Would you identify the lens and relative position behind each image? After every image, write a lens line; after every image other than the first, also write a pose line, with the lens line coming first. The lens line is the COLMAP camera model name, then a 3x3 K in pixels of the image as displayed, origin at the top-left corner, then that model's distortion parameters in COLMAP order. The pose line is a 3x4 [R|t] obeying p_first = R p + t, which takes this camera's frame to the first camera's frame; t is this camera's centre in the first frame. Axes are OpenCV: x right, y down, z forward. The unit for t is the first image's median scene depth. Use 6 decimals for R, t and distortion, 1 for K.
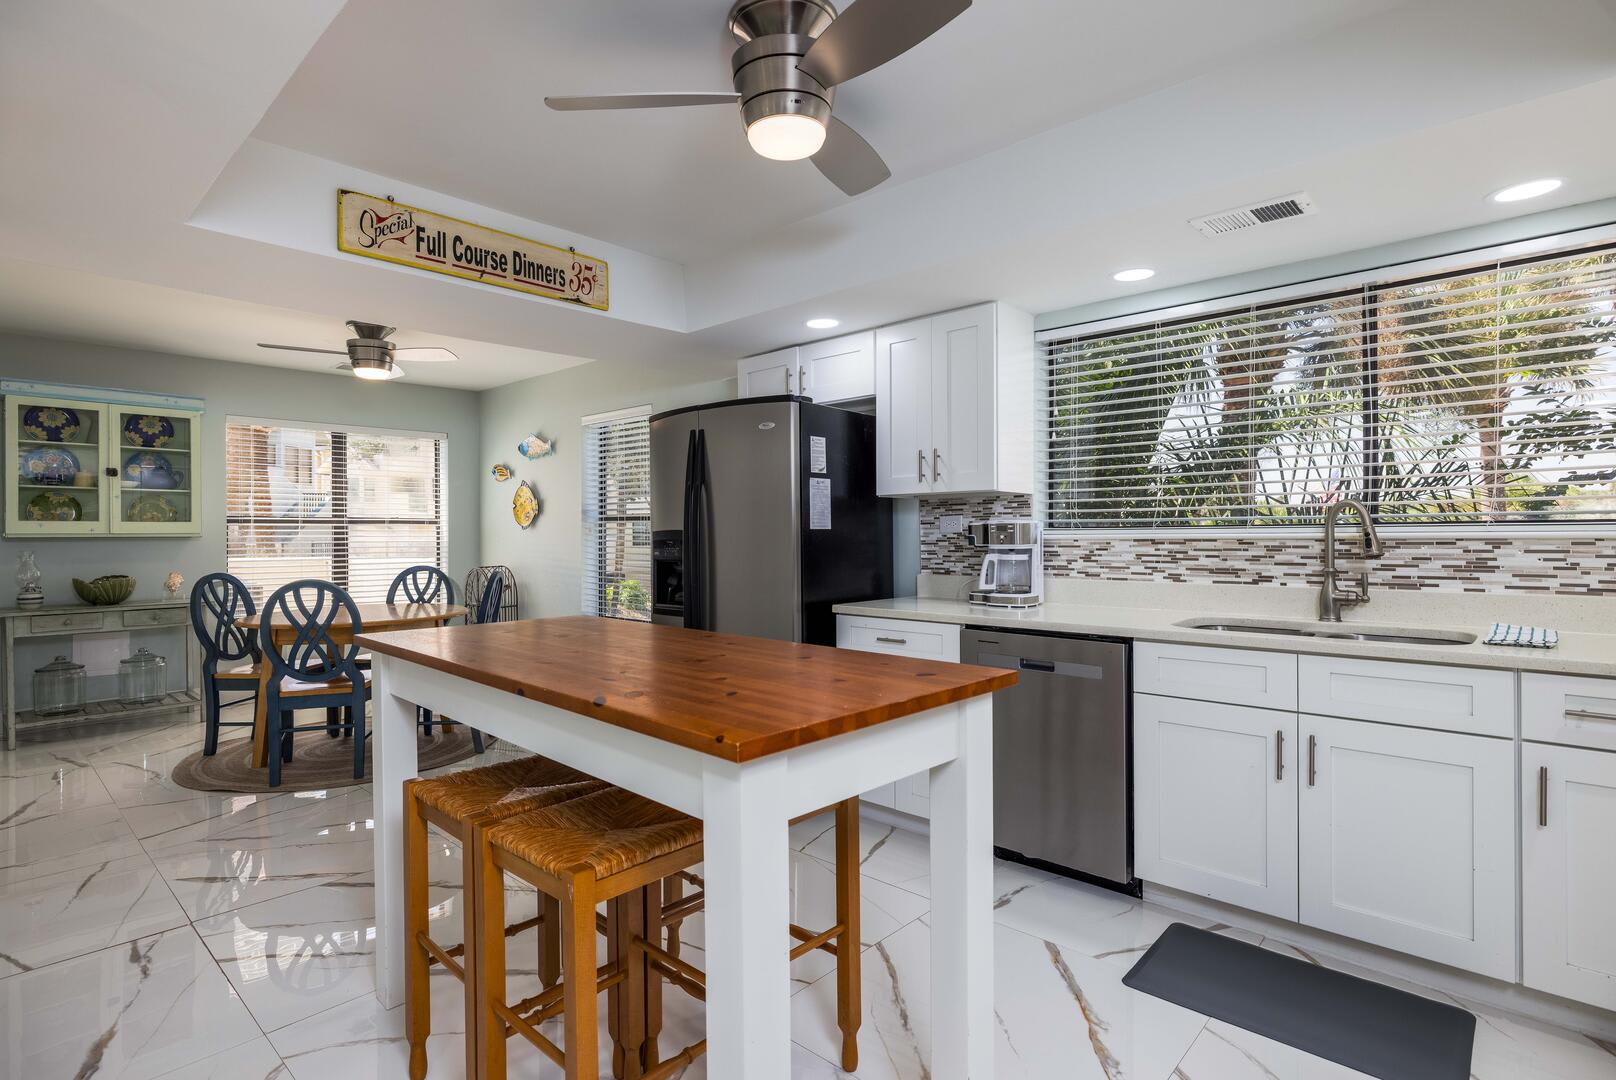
lens RADIAL K [[832.4, 0, 816.1], [0, 832.4, 538.1], [0, 0, 1]] dist [0.000111, 0.000401]
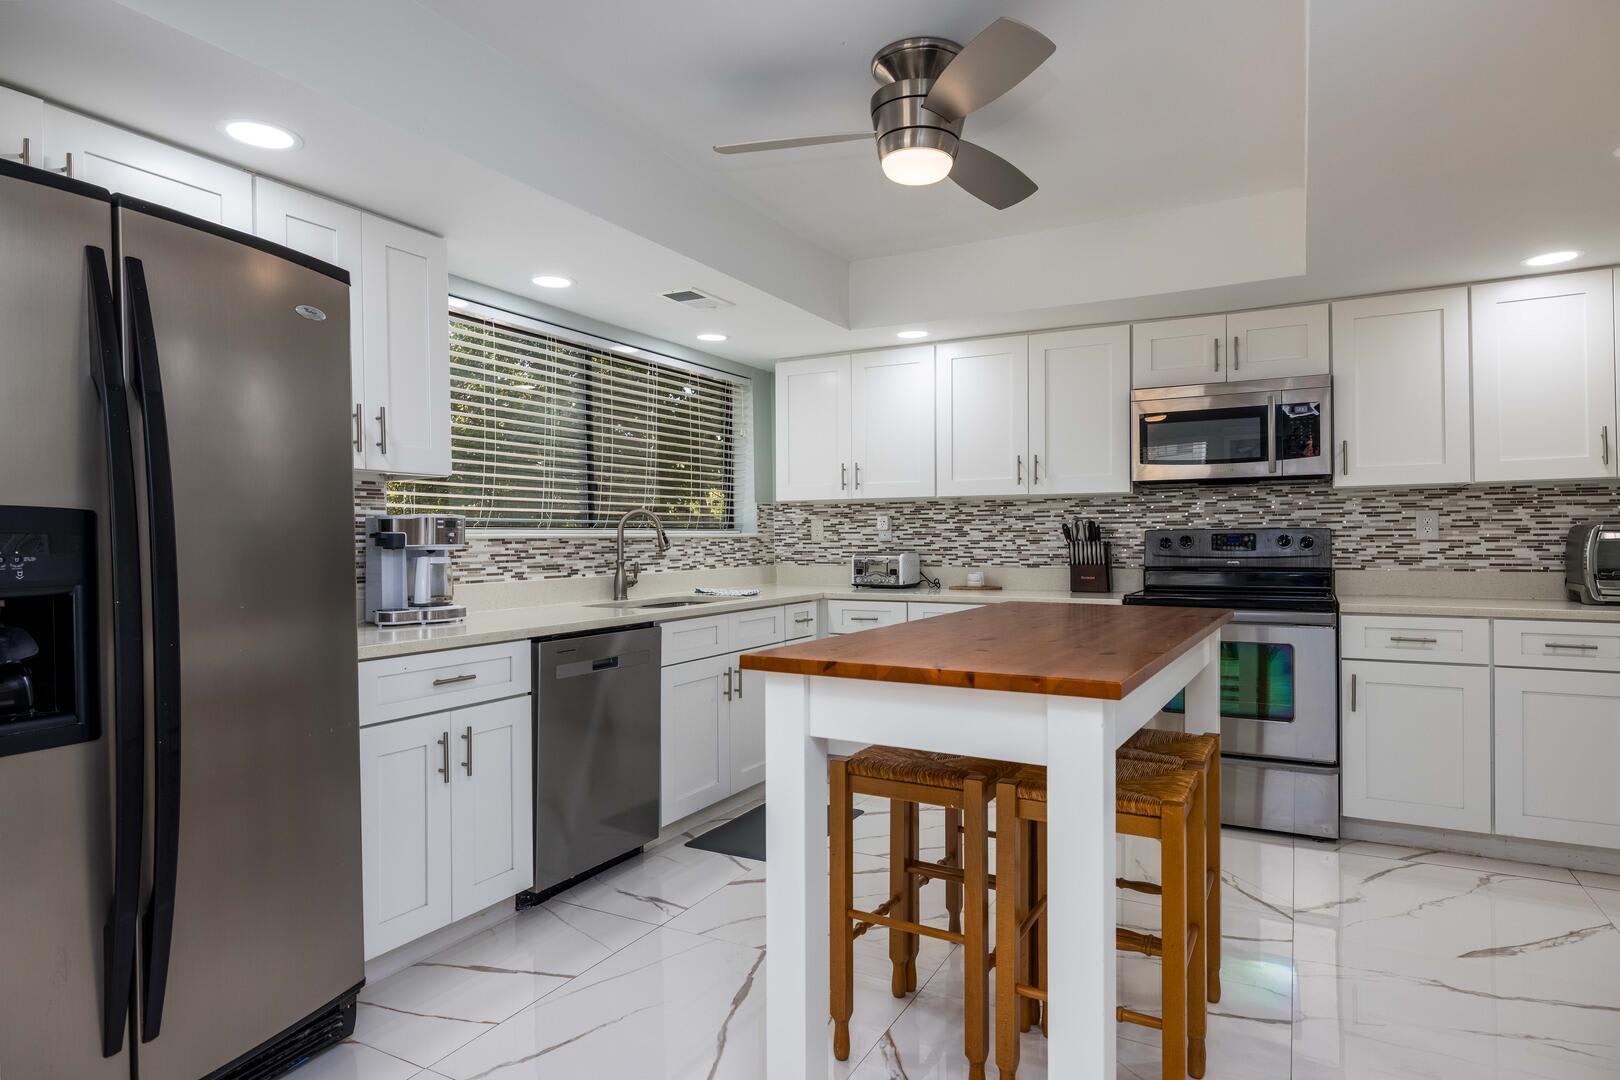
lens RADIAL K [[926.8, 0, 821.0], [0, 926.8, 544.4], [0, 0, 1]] dist [-0.000406, -0.001402]
pose [[-0.268813, -0.006780, 0.963169, -0.823643], [0.001466, 0.999971, 0.007448, 0.000431], [-0.963191, 0.003414, -0.268795, 1.003404]]
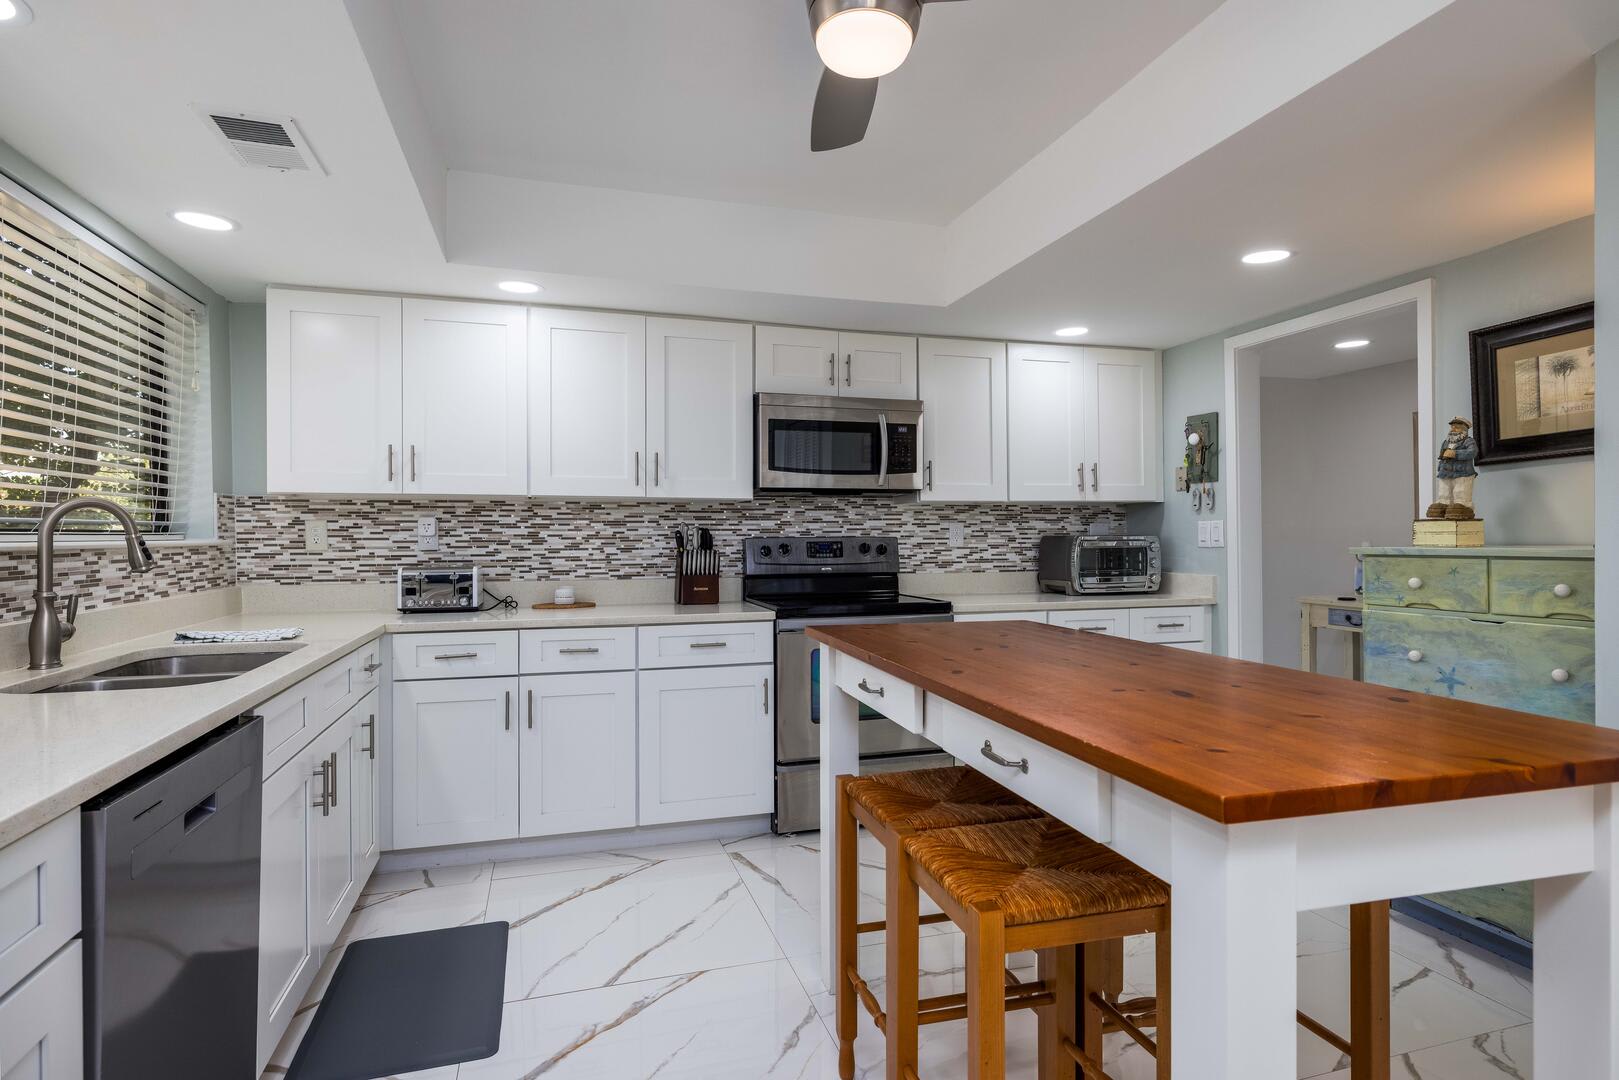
lens RADIAL K [[834.0, 0, 807.7], [0, 834.0, 540.2], [0, 0, 1]] dist [0.000111, 0.000401]
pose [[-0.872481, -0.001516, 0.488645, -0.260509], [-0.000837, 0.999998, 0.001607, -0.009122], [-0.488647, 0.000993, -0.872481, 1.197906]]
